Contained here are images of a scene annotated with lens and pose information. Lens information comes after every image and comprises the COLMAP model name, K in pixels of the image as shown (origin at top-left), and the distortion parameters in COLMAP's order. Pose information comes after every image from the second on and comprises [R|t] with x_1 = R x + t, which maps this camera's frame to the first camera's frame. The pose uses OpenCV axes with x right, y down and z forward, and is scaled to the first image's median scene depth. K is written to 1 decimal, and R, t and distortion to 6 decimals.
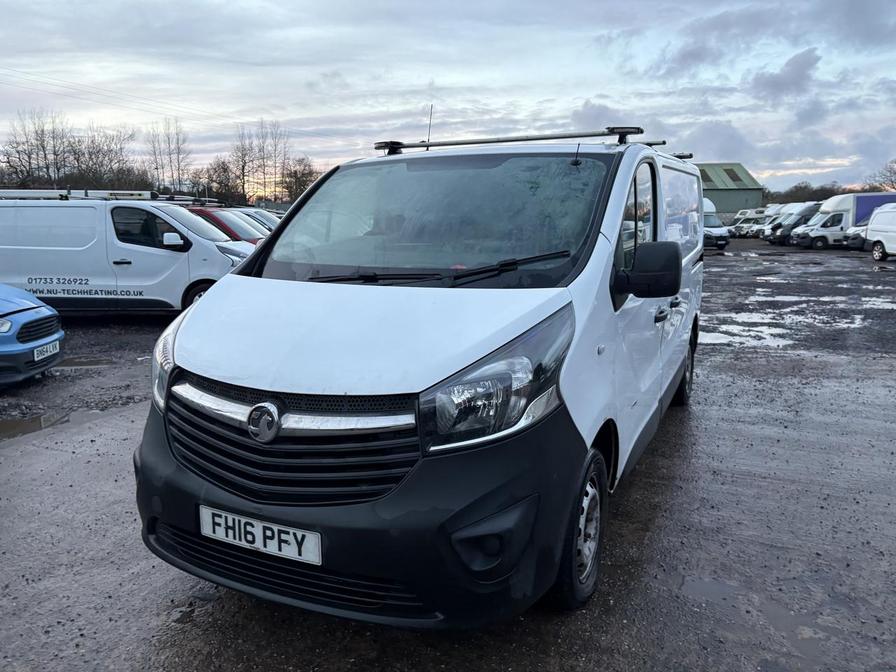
lens RADIAL K [[675.6, 0, 448.1], [0, 675.6, 330.8], [0, 0, 1]] dist [0.008789, -0.002299]
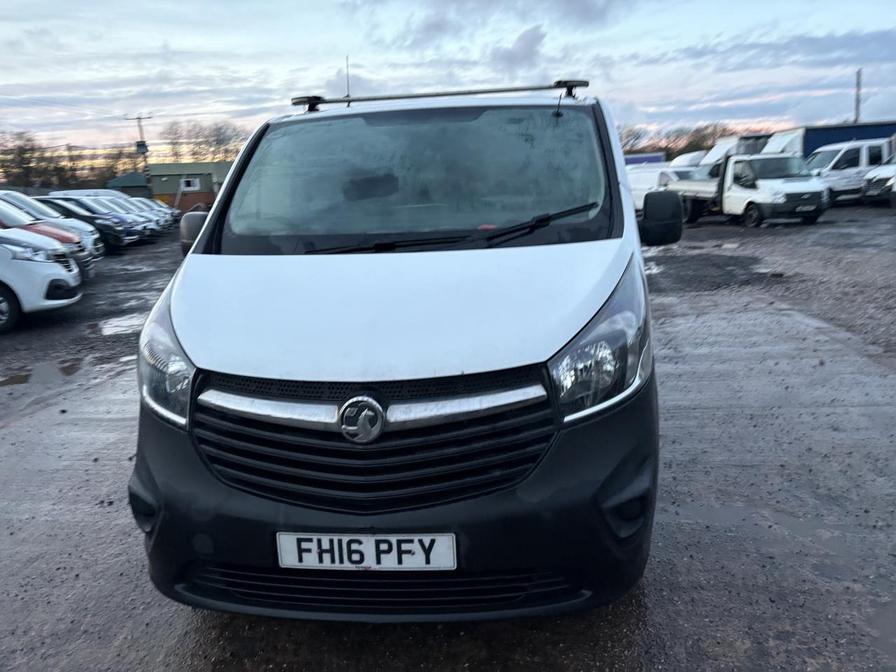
lens RADIAL K [[675.0, 0, 448.0], [0, 675.0, 336.0], [0, 0, 1]] dist [0.019358, -0.001006]
pose [[0.938749, -0.110899, 0.326268, -0.275878], [0.095945, 0.993477, 0.061629, -0.006028], [-0.330974, -0.026550, 0.943266, 0.110658]]
